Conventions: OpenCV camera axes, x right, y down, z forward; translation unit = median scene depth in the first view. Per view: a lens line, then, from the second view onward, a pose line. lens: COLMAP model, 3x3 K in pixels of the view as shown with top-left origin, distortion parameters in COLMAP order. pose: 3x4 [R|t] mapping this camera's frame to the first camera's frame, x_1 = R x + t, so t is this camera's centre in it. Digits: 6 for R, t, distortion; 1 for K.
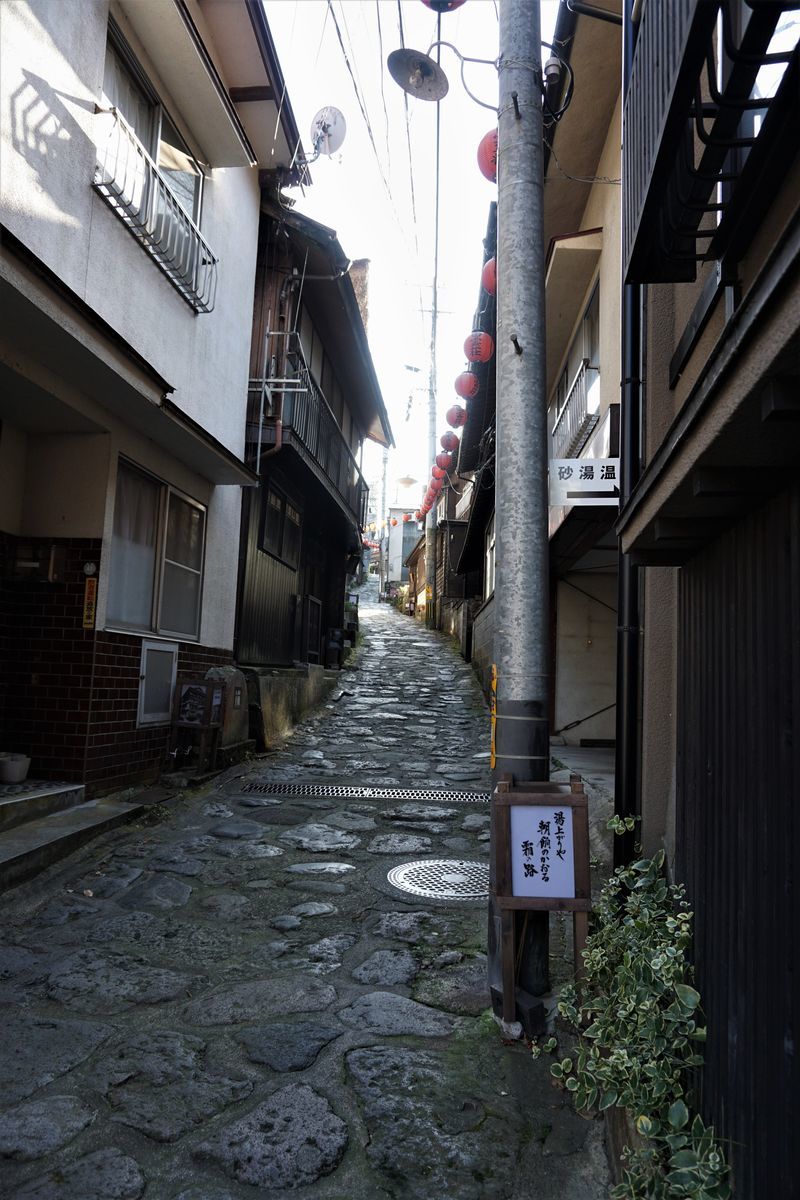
lens RADIAL K [[800.0, 0, 400.0], [0, 800.0, 600.0], [0, 0, 1]] dist [-0.033222, 0.004218]
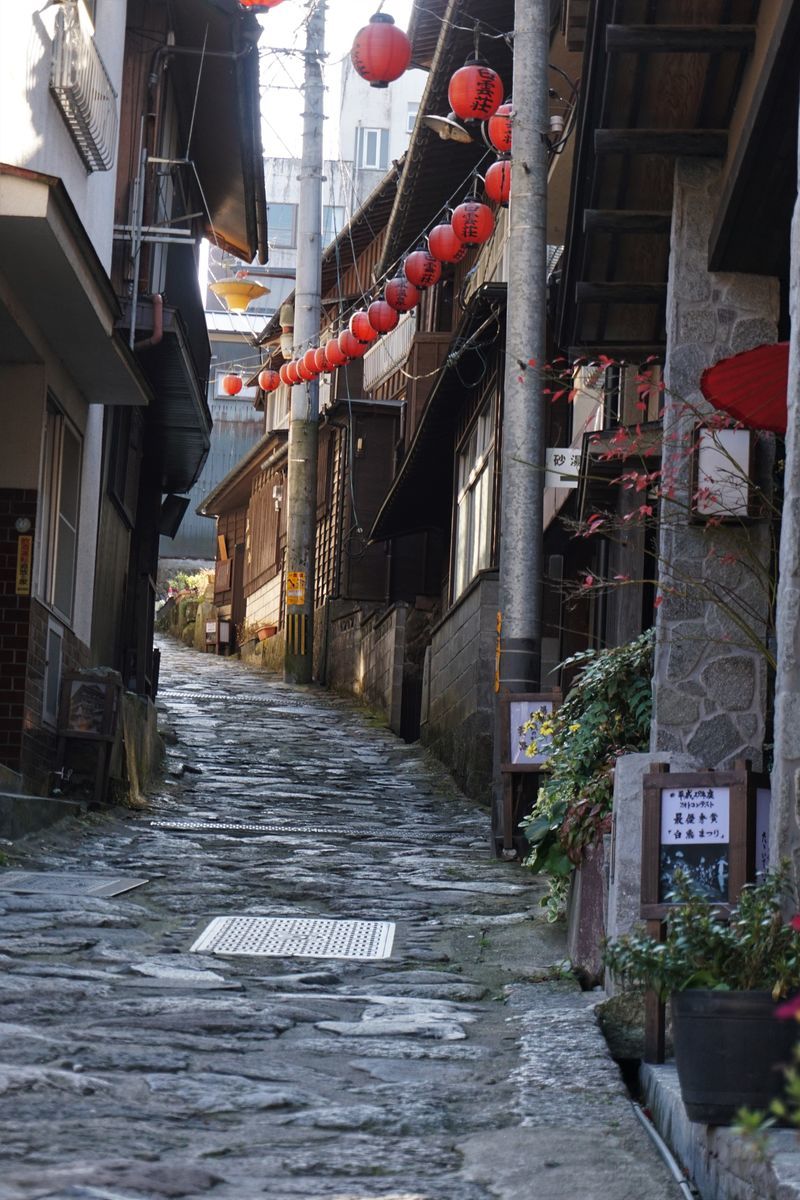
lens RADIAL K [[2571.1, 0, 400.0], [0, 2571.1, 600.0], [0, 0, 1]] dist [0.023680, -0.357881]
pose [[0.995175, 0.020631, 0.095926, -0.143953], [-0.019804, 0.999758, -0.009572, 0.034036], [-0.096101, 0.007626, 0.995342, -1.019149]]
